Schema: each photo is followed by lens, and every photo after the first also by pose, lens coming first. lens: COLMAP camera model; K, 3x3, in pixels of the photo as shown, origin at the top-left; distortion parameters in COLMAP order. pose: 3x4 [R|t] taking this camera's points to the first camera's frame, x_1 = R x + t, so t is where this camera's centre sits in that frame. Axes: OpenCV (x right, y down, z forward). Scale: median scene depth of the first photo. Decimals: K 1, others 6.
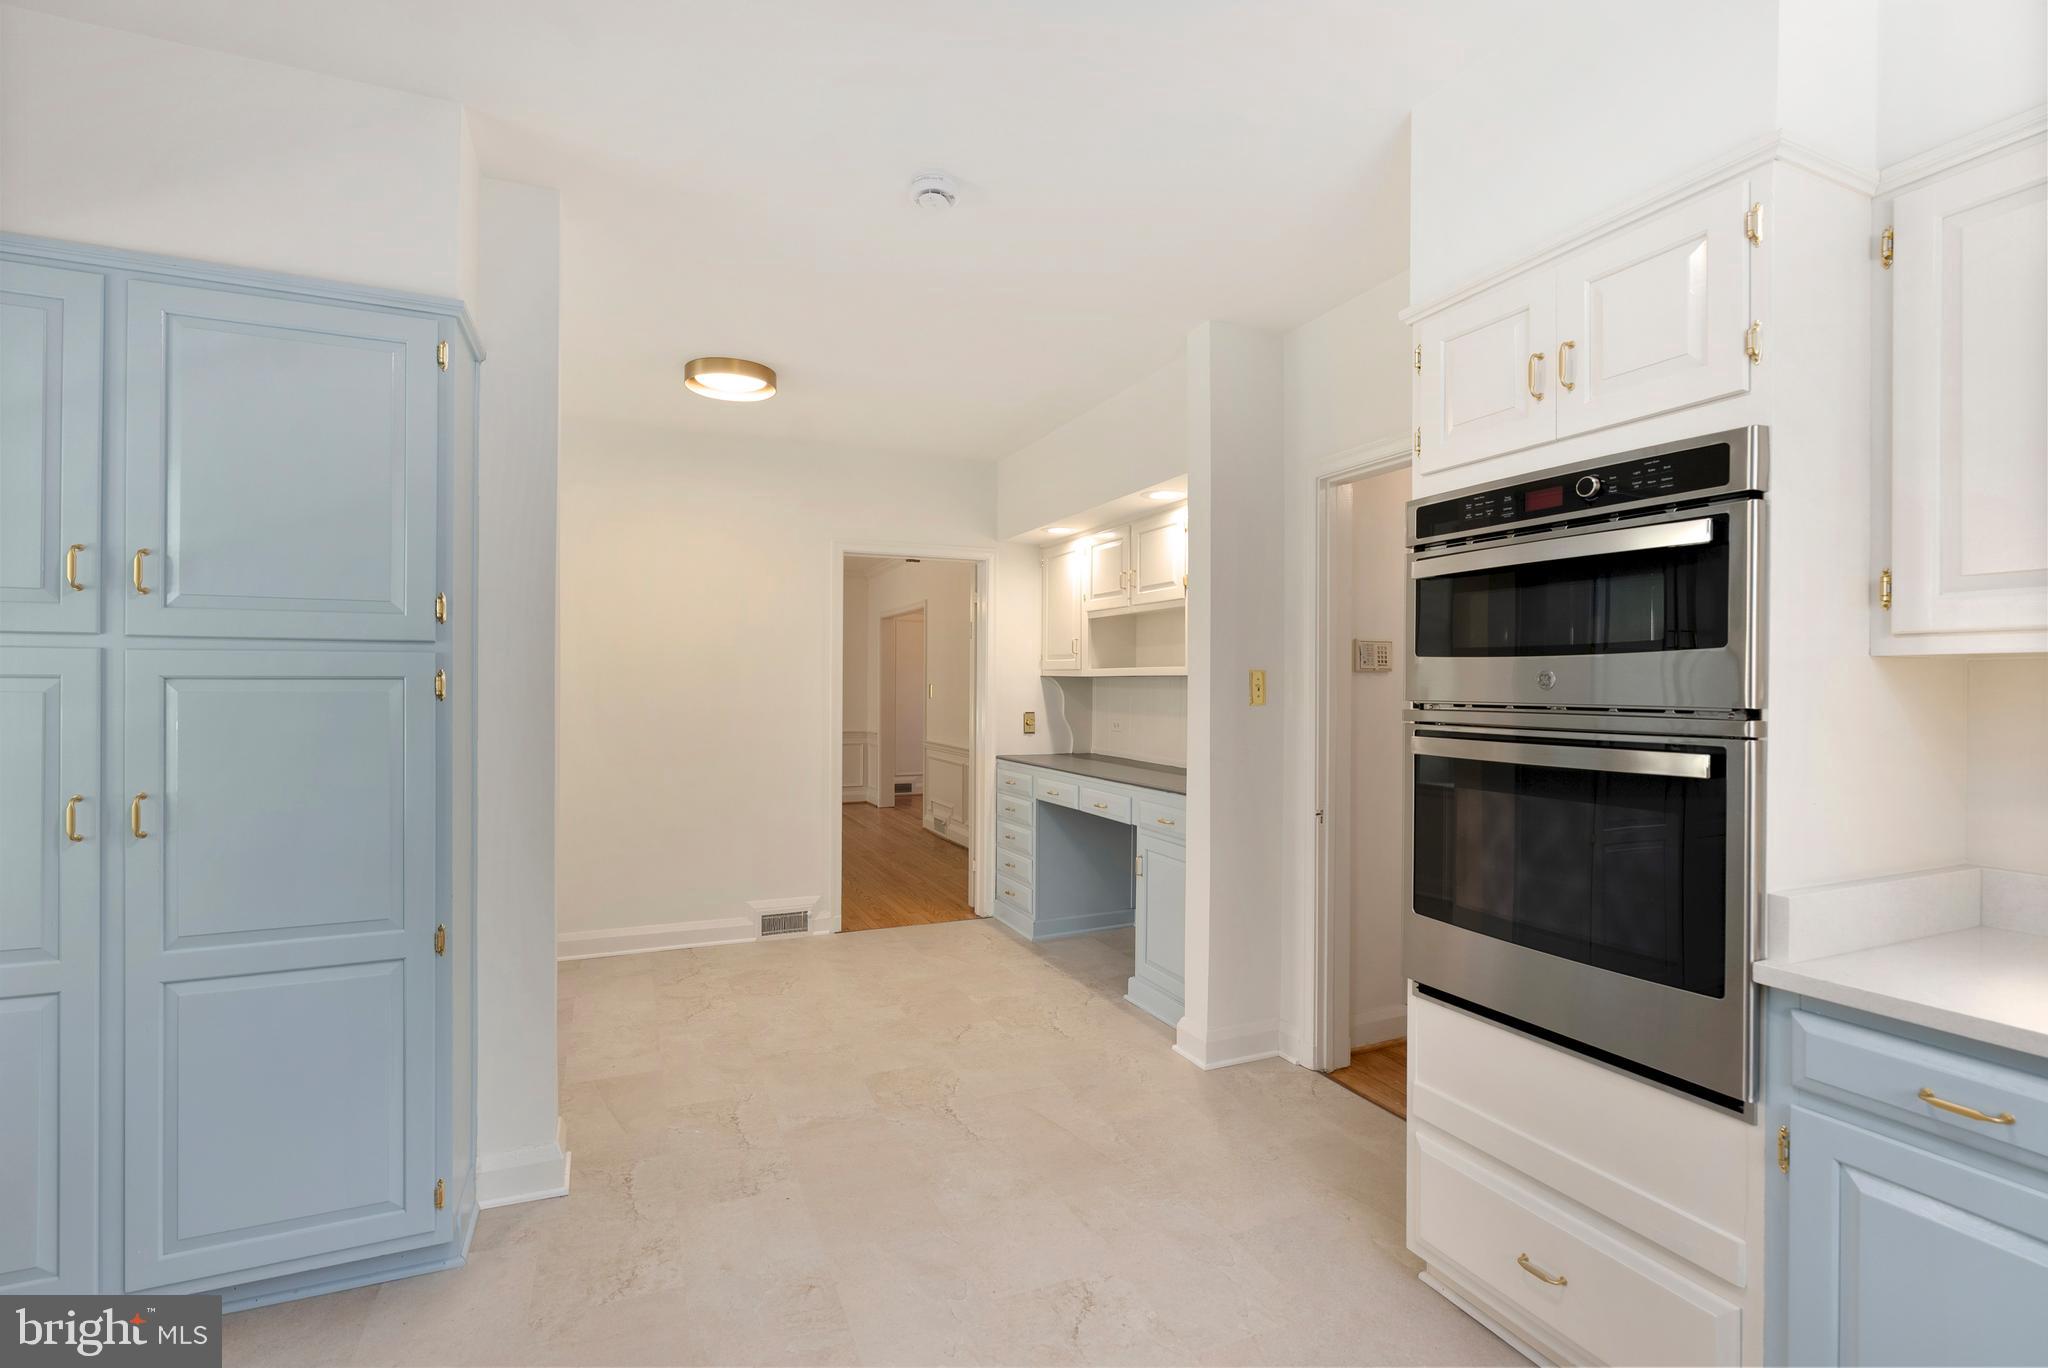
lens RADIAL K [[939.7, 0, 1014.0], [0, 939.7, 681.0], [0, 0, 1]] dist [-0.001727, -0.000265]
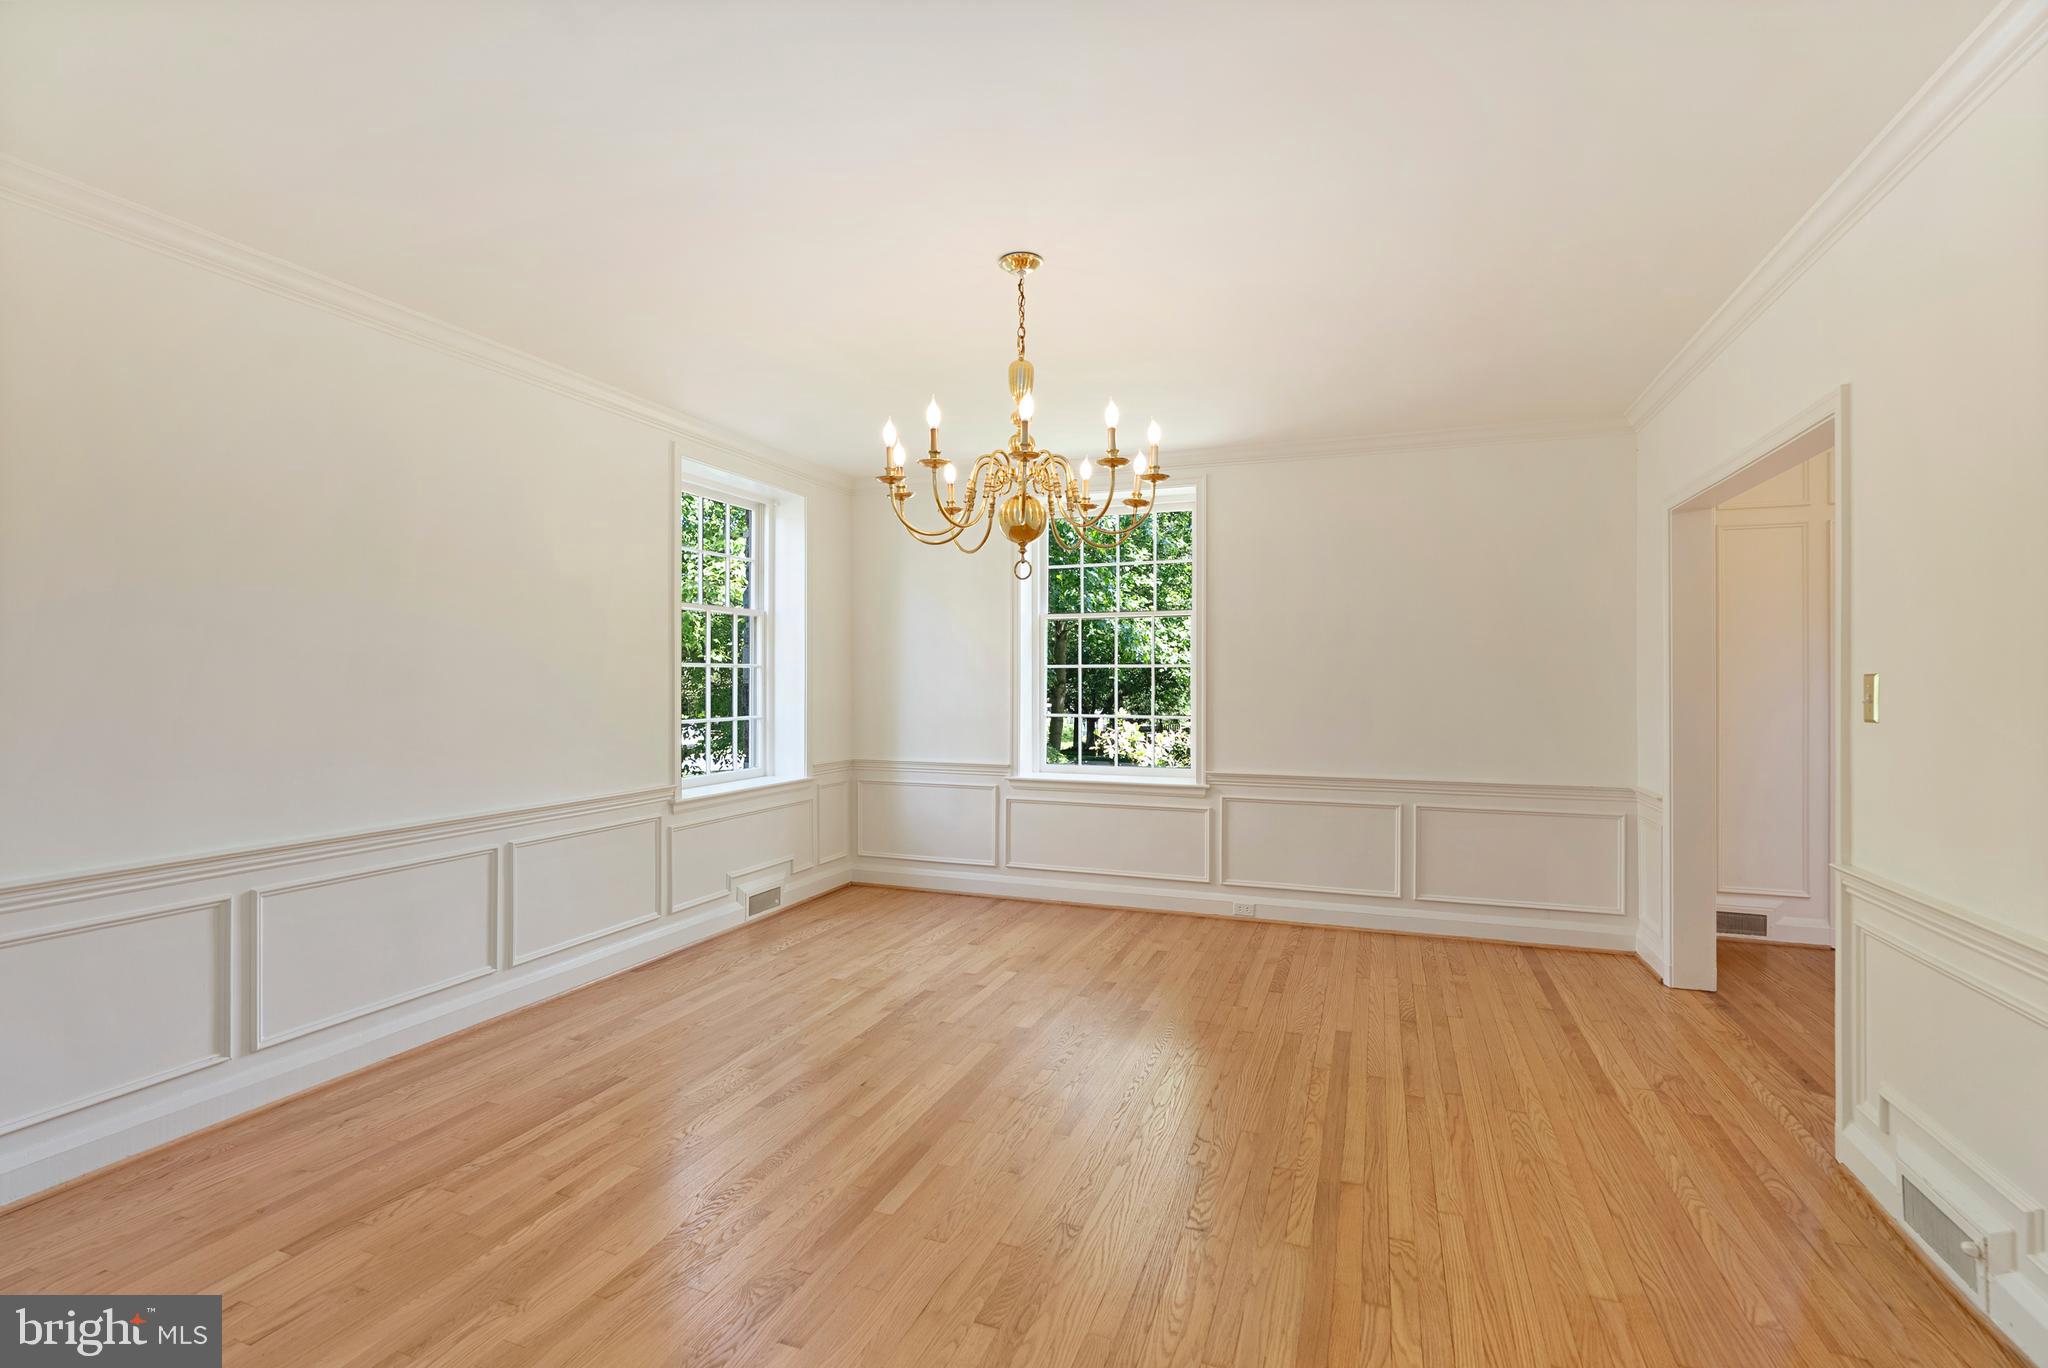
lens RADIAL K [[939.7, 0, 1014.0], [0, 939.7, 681.0], [0, 0, 1]] dist [-0.001727, -0.000265]
pose [[0.719542, -0.003007, -0.694443, -0.076215], [0.005636, 0.999983, 0.001511, 0.003880], [0.694426, -0.005001, 0.719547, 0.597108]]
